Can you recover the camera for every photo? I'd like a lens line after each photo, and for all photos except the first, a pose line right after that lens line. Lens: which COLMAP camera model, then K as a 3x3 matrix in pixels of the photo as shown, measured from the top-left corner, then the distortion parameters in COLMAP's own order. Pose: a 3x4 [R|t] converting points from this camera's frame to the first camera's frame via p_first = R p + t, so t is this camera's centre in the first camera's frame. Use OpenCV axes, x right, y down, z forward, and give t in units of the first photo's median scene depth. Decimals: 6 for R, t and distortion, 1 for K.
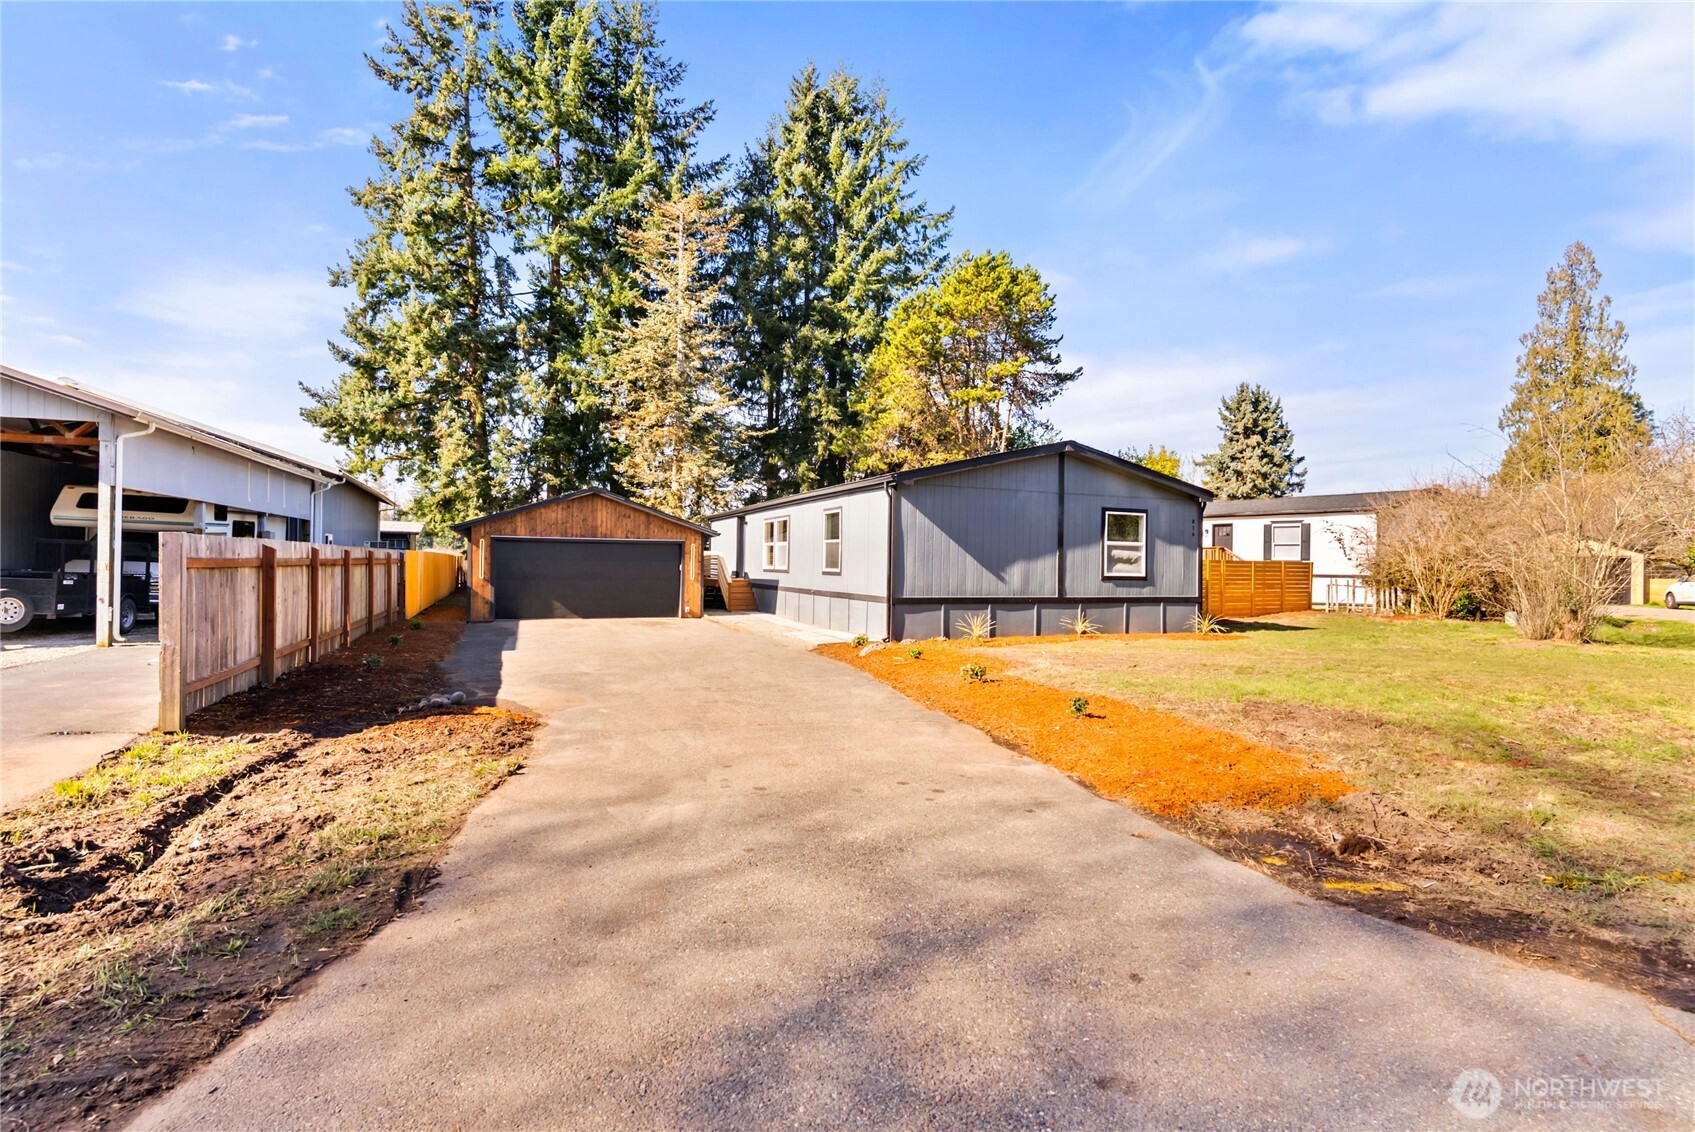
lens RADIAL K [[895.6, 0, 847.5], [0, 895.6, 566.0], [0, 0, 1]] dist [0.002583, 0.001993]
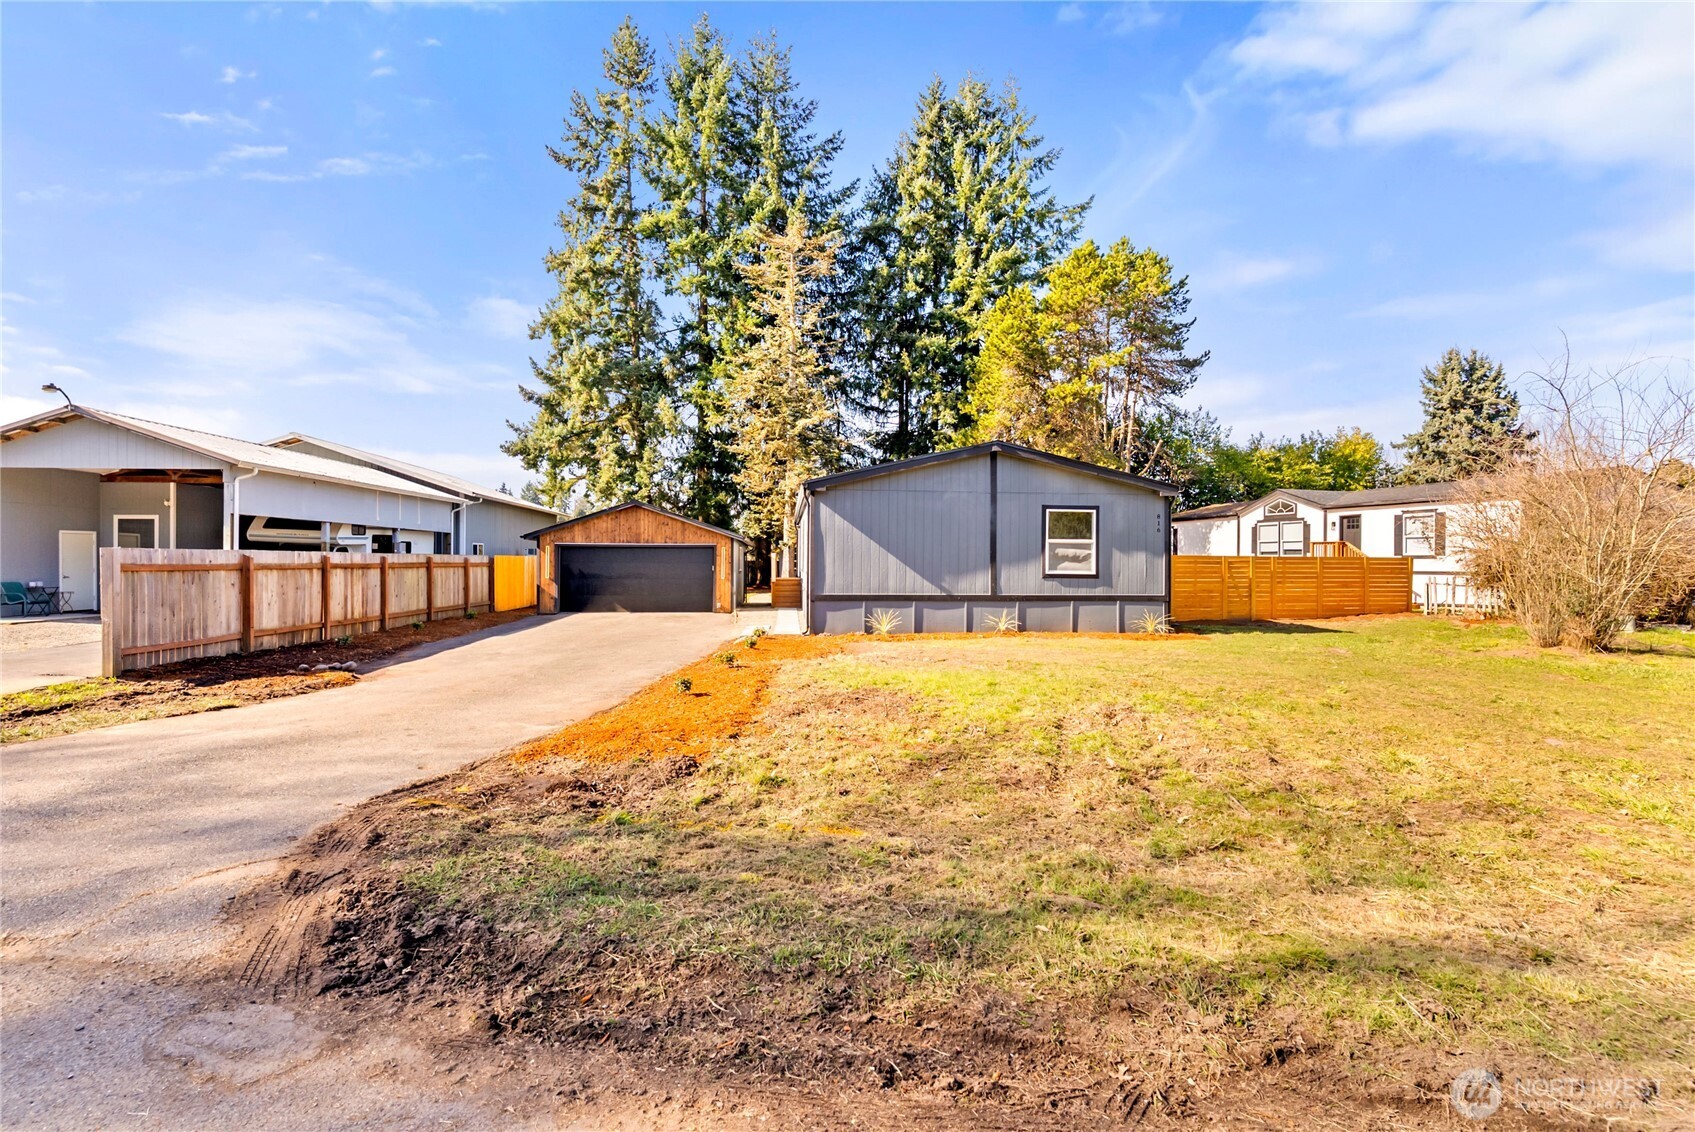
lens RADIAL K [[895.6, 0, 847.5], [0, 895.6, 566.0], [0, 0, 1]] dist [0.002583, 0.001993]
pose [[0.943601, -0.007508, -0.331001, 0.231255], [0.007406, 0.999971, -0.001570, 0.001160], [0.331003, -0.000970, 0.943629, -0.006387]]
